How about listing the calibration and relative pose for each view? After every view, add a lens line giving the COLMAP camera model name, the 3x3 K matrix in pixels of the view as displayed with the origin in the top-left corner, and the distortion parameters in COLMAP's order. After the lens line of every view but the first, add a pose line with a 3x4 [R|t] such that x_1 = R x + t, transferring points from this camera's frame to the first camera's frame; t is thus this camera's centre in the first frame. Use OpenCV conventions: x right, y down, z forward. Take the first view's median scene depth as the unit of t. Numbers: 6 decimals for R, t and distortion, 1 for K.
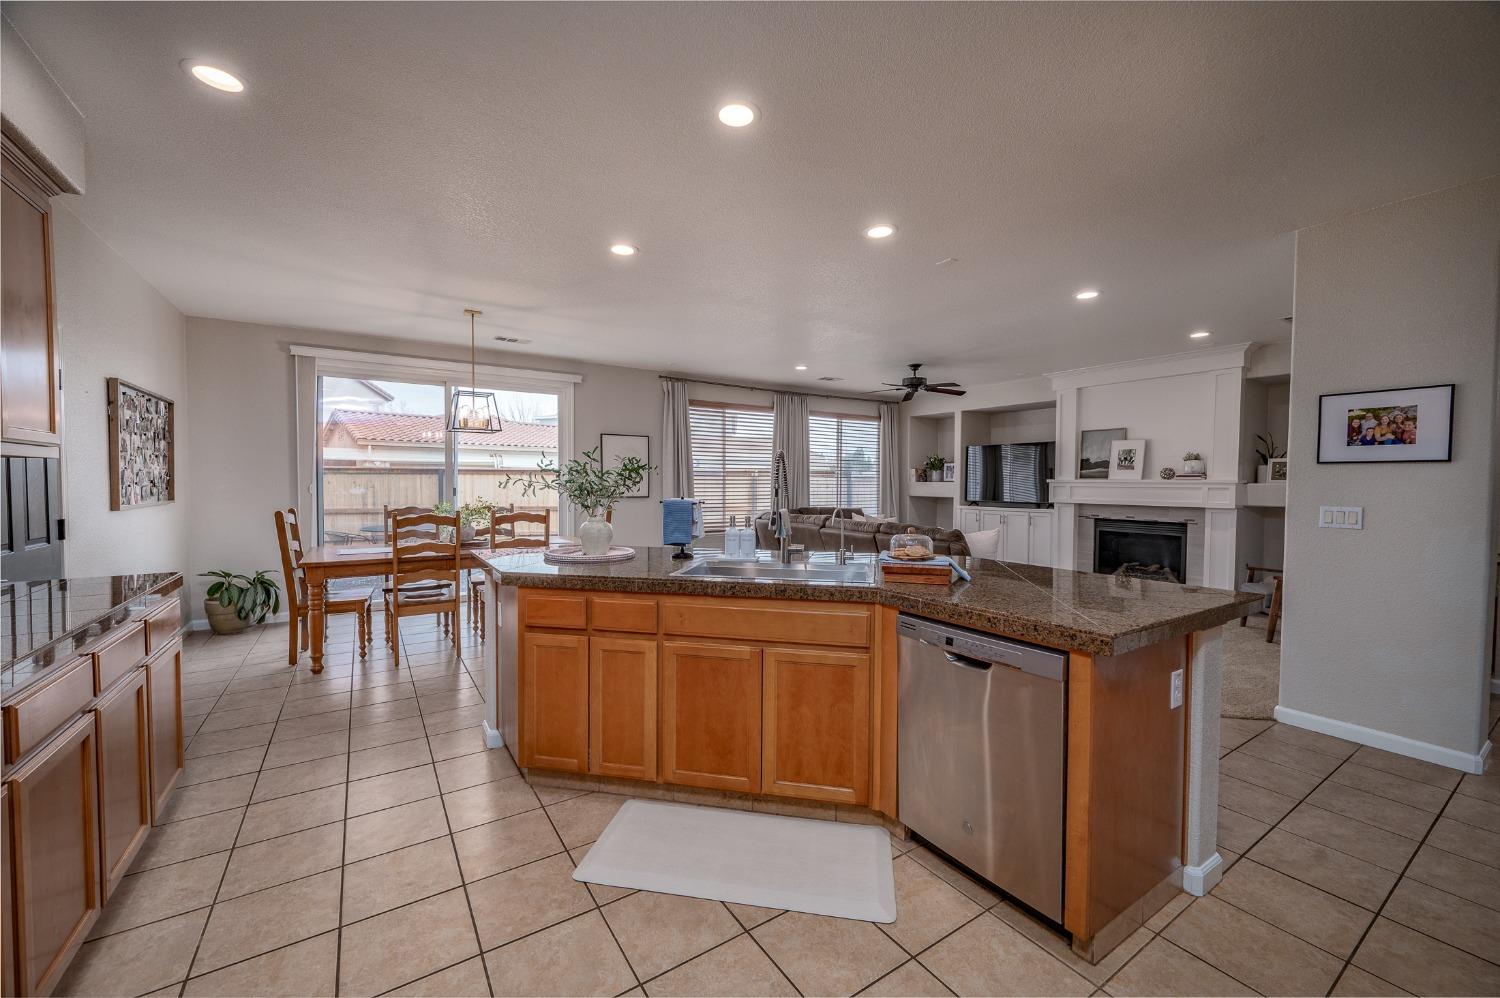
lens RADIAL K [[582.5, 0, 743.2], [0, 582.5, 498.1], [0, 0, 1]] dist [0.000890, -0.000054]
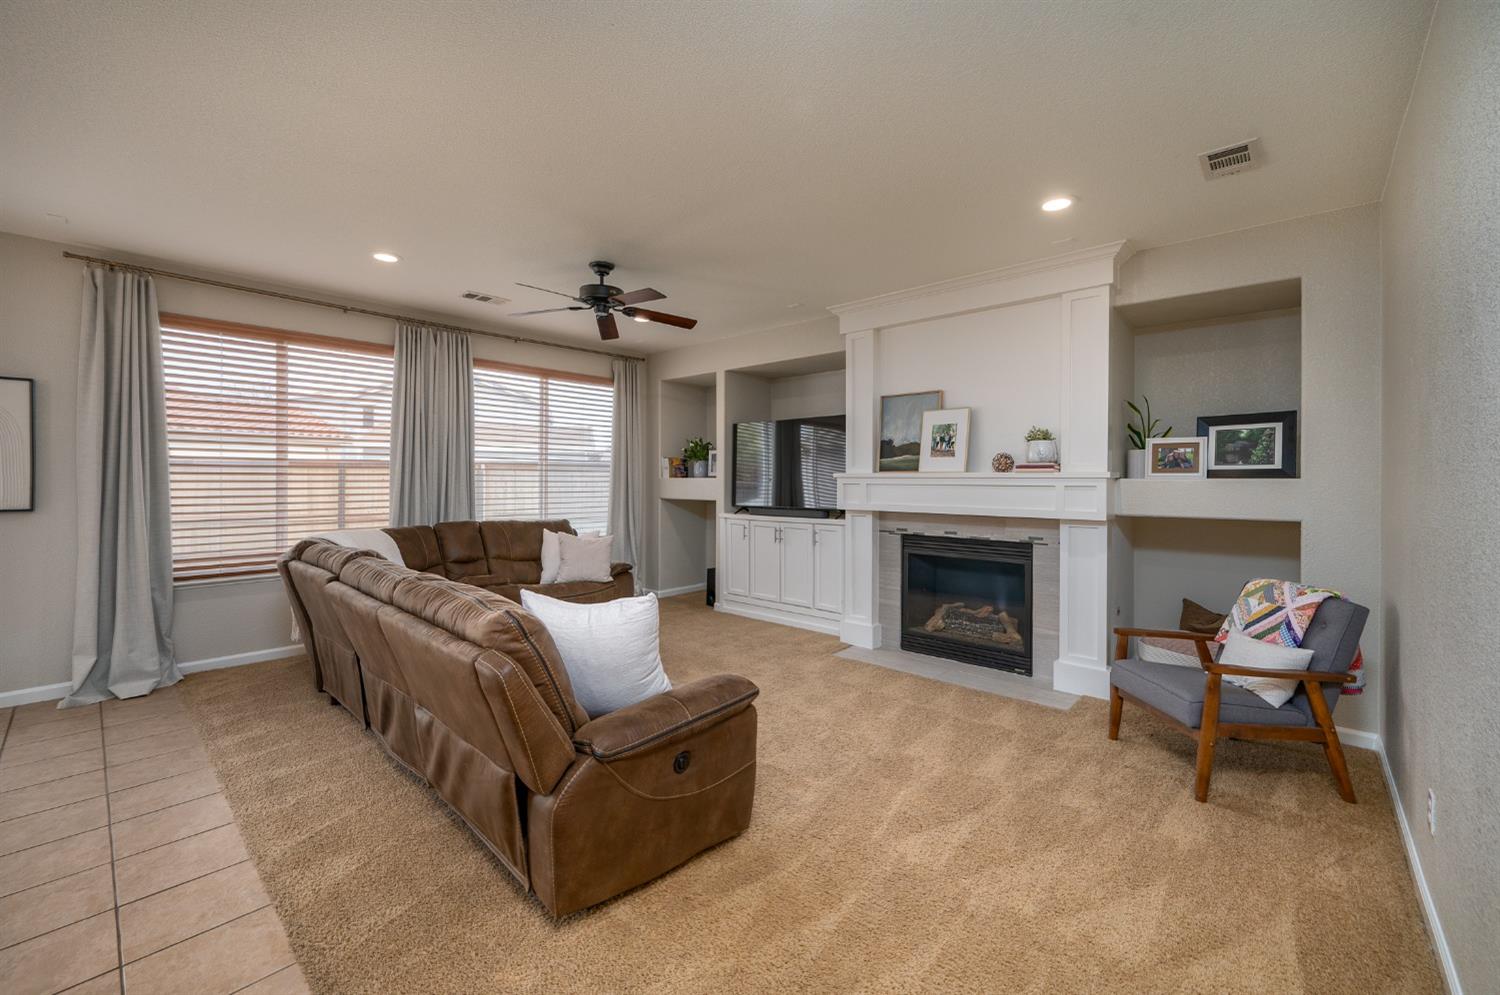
lens RADIAL K [[605.6, 0, 742.3], [0, 605.6, 479.8], [0, 0, 1]] dist [-0.000478, -0.000050]
pose [[0.967220, -0.002248, 0.253930, 0.265452], [0.008844, 0.999652, -0.024838, -0.009436], [-0.253786, 0.026269, 0.966904, 0.400396]]
